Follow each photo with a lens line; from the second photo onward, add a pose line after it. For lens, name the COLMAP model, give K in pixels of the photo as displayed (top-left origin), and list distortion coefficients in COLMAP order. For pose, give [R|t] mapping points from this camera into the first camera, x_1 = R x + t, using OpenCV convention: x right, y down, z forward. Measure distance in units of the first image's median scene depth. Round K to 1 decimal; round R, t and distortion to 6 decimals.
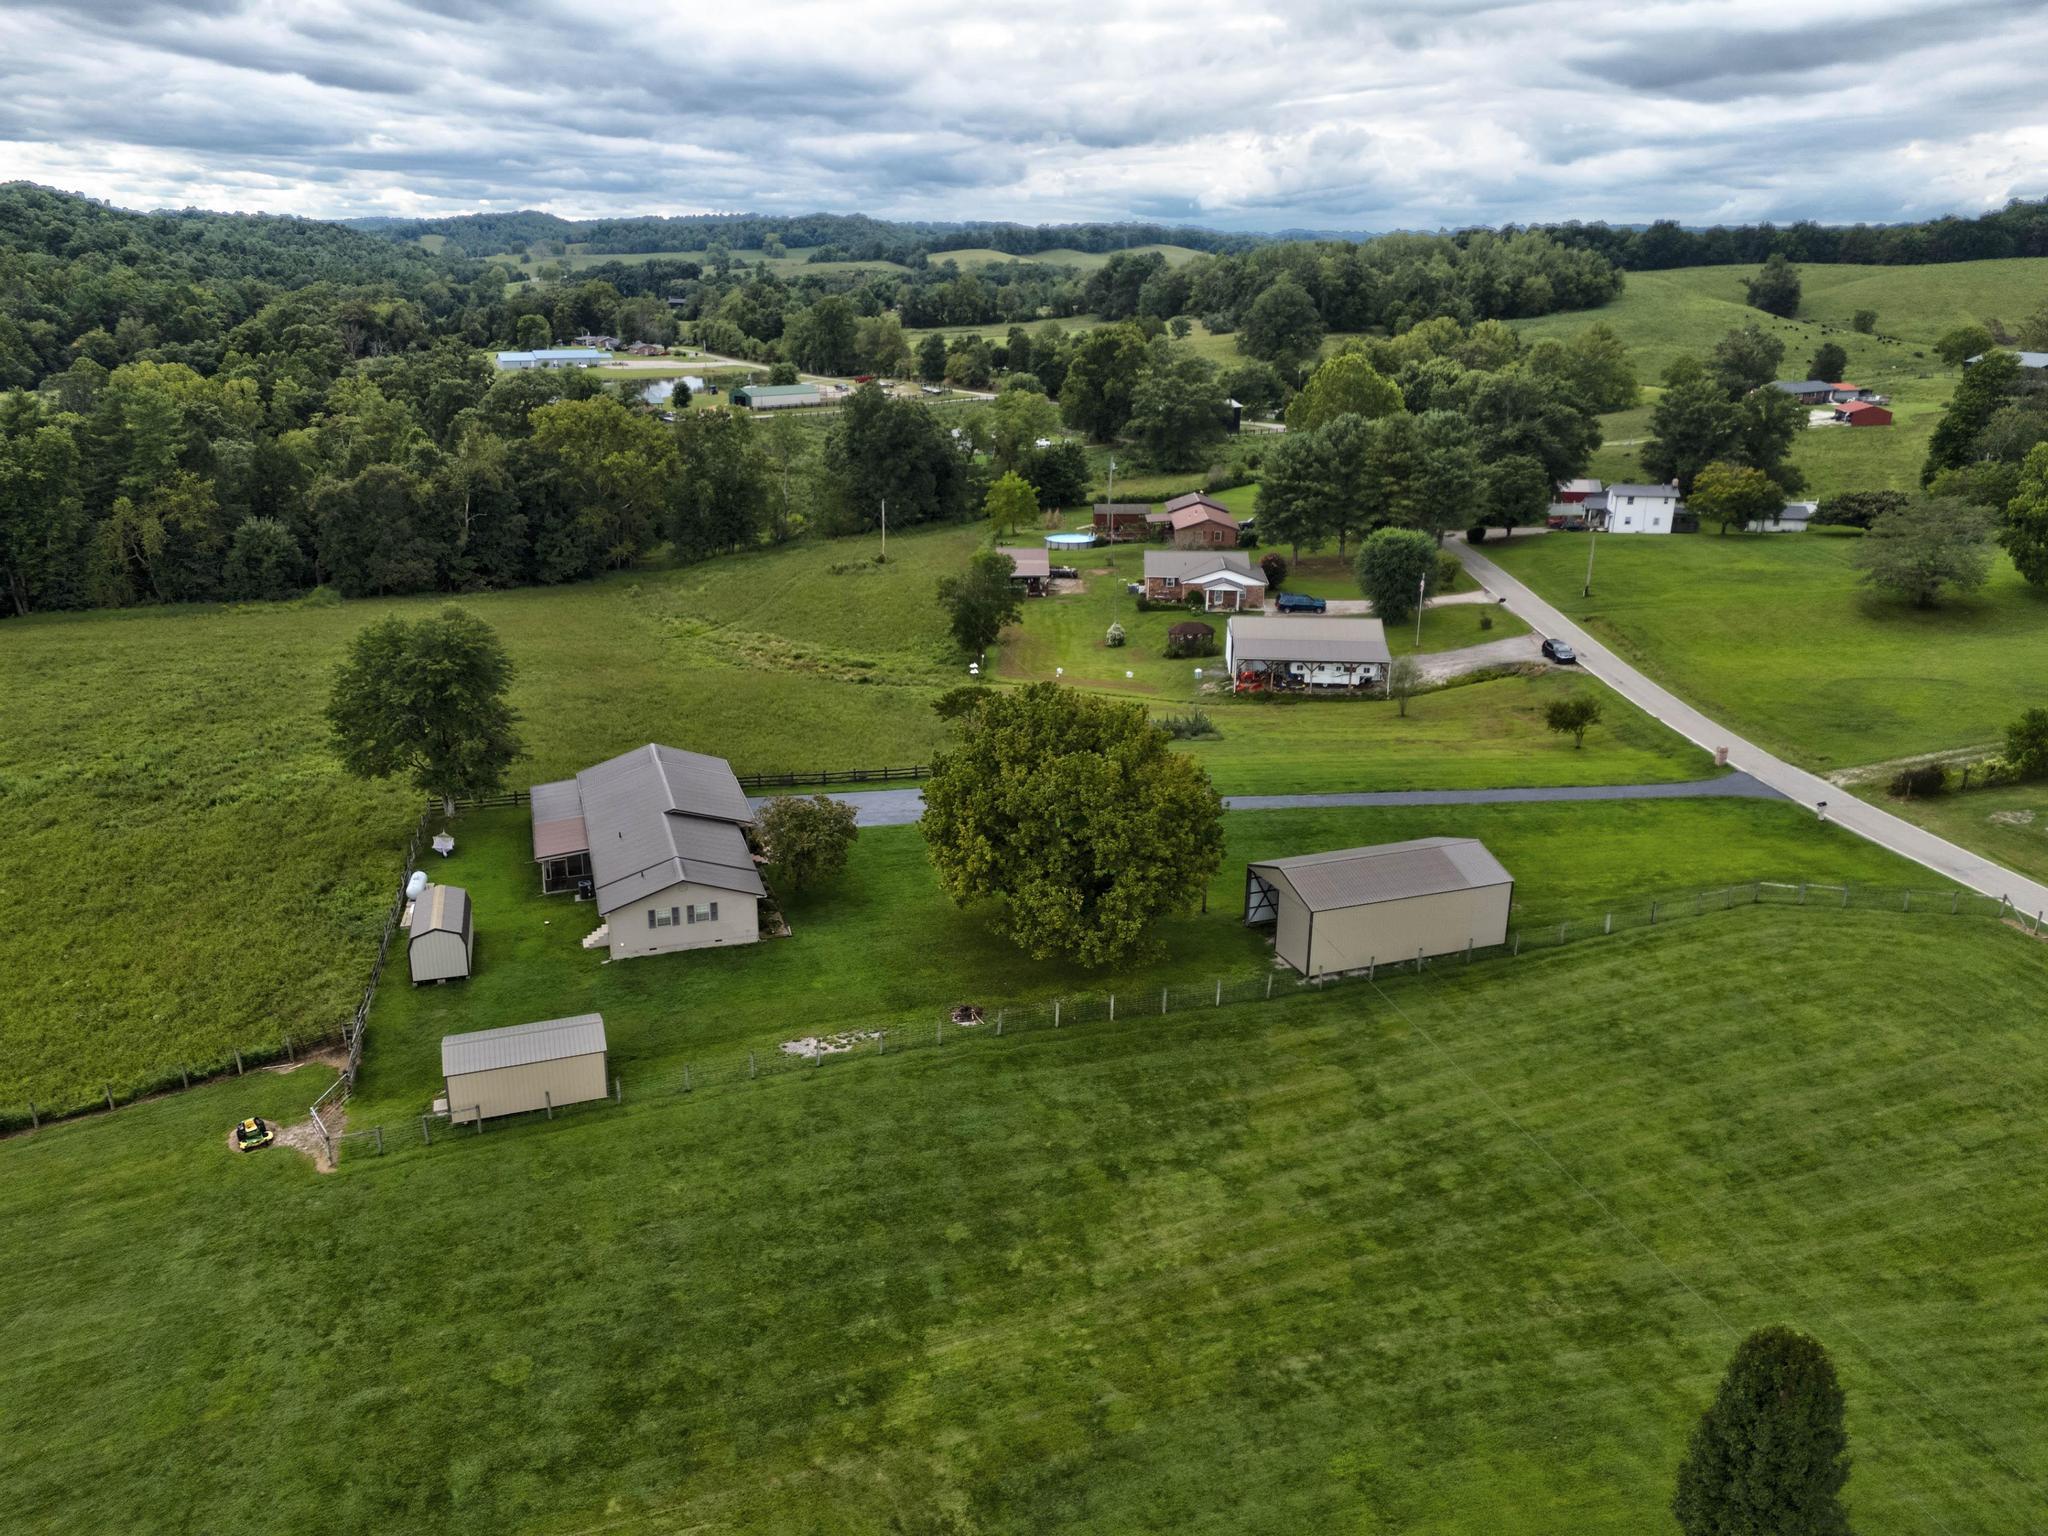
lens RADIAL K [[1497.4, 0, 1015.5], [0, 1497.4, 763.4], [0, 0, 1]] dist [0.066486, -0.052371]
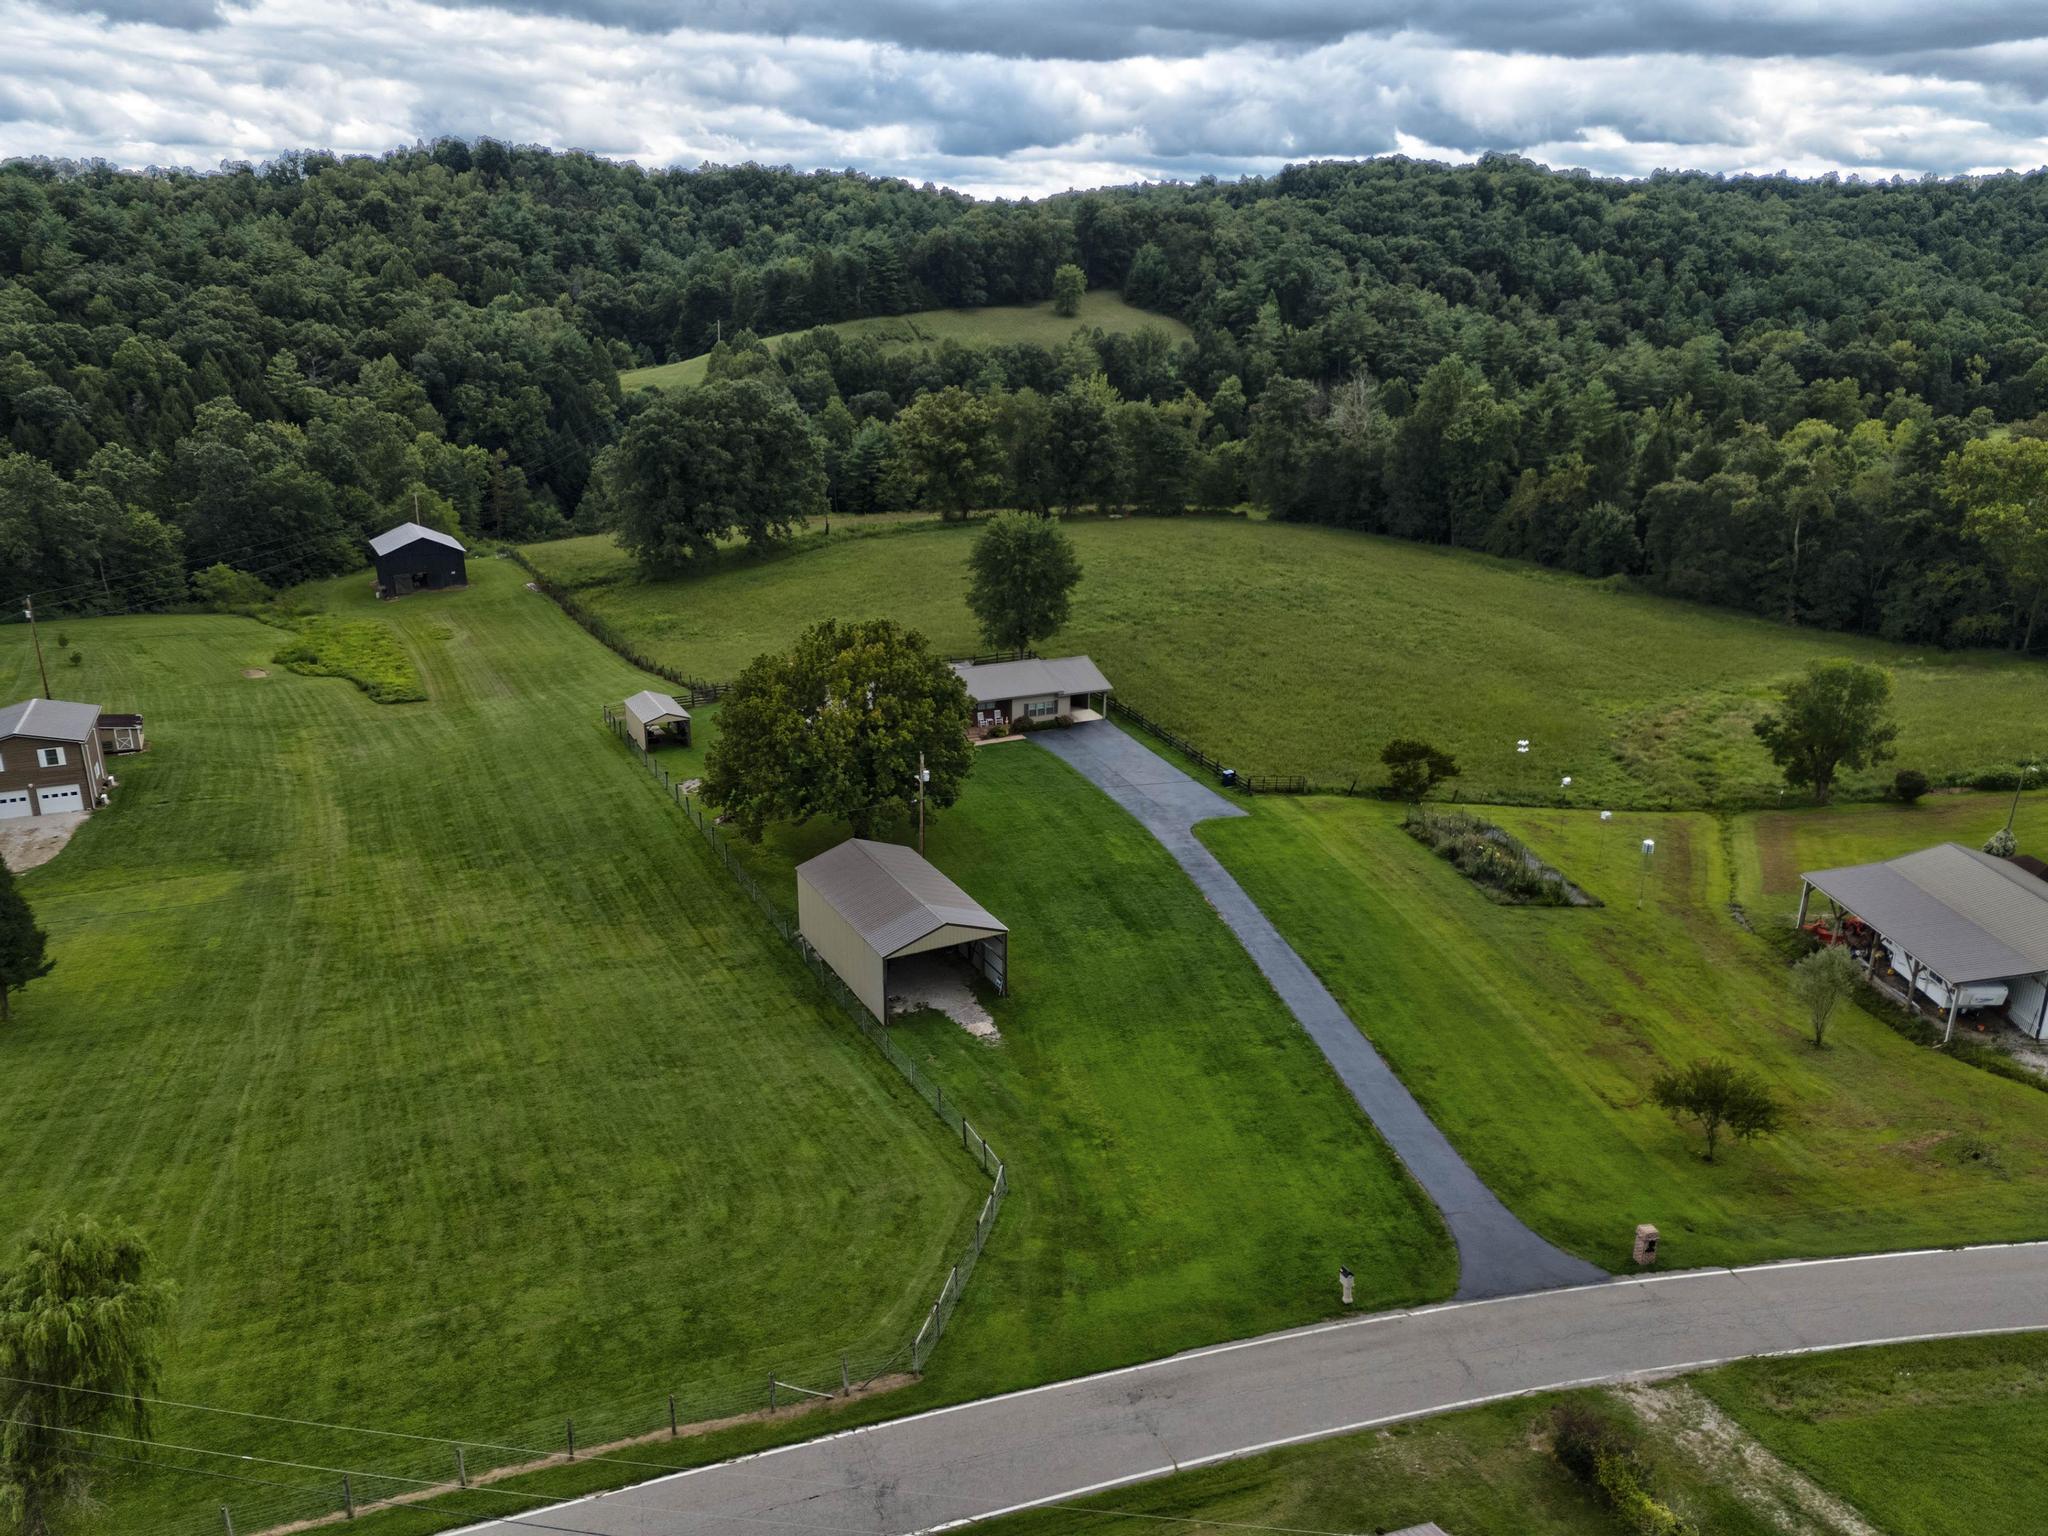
lens RADIAL K [[1497.4, 0, 1015.5], [0, 1497.4, 763.4], [0, 0, 1]] dist [0.066486, -0.052371]
pose [[0.119414, 0.311256, -0.942794, 0.546281], [-0.323849, 0.909863, 0.259365, -0.134505], [0.938542, 0.274351, 0.209450, 0.412535]]
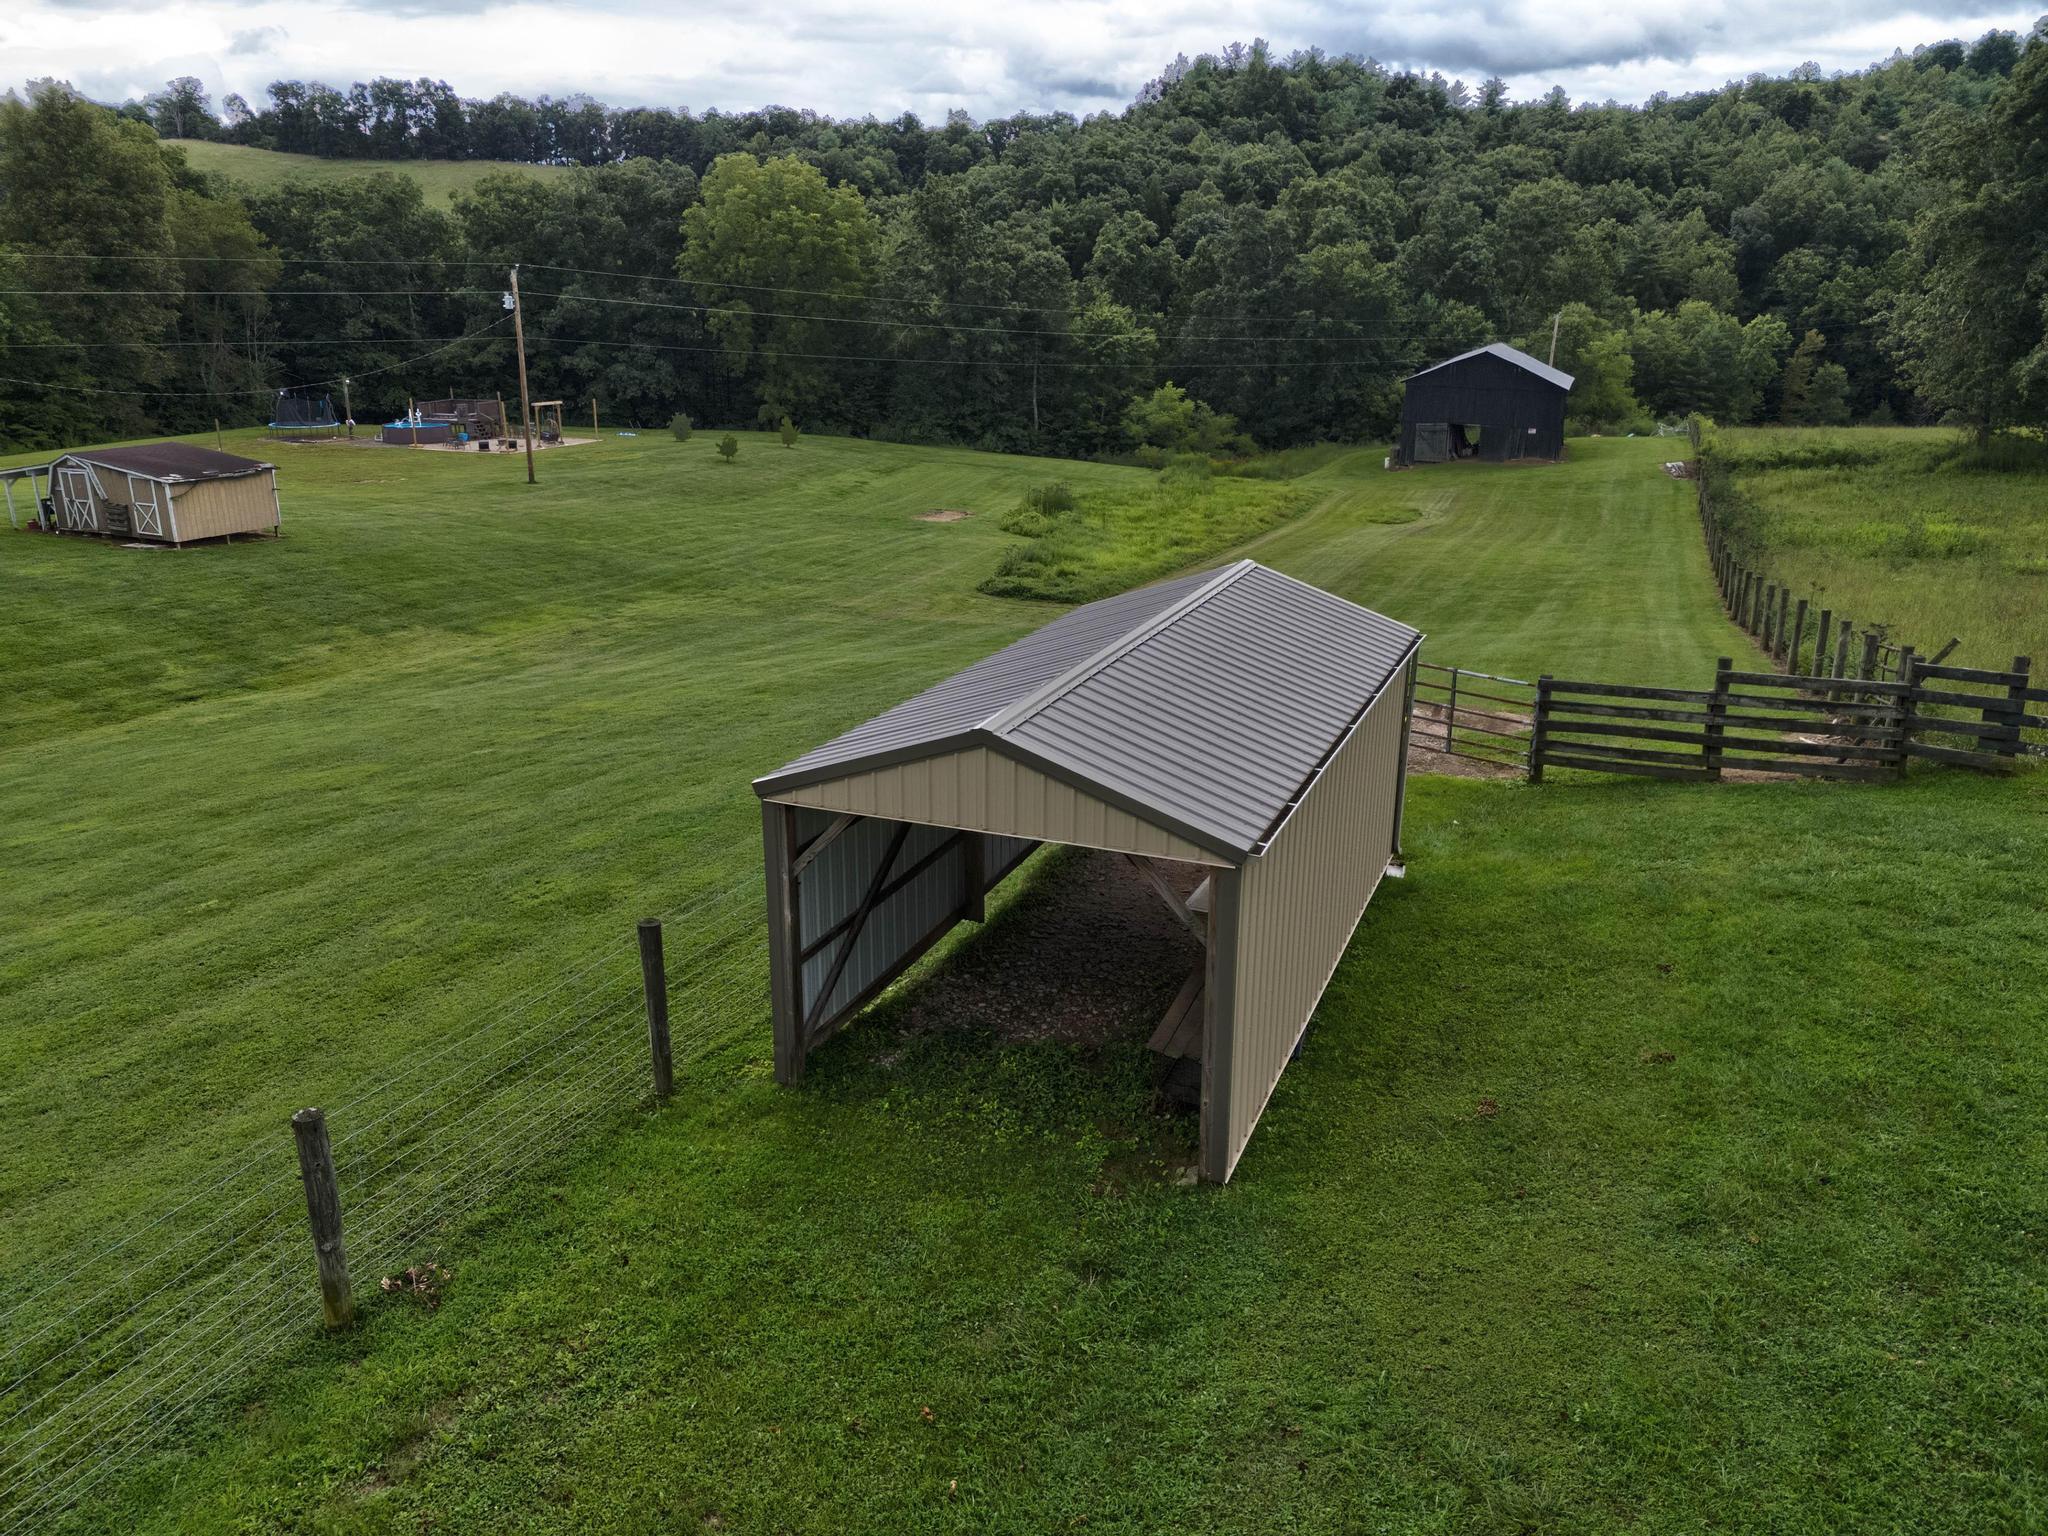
lens RADIAL K [[1506.7, 0, 1016.7], [0, 1506.7, 746.3], [0, 0, 1]] dist [0.067368, -0.052552]
pose [[-0.674772, 0.209222, -0.707749, -0.071202], [-0.242161, 0.843117, 0.480116, 0.042055], [0.697166, 0.495359, -0.518247, 0.430952]]
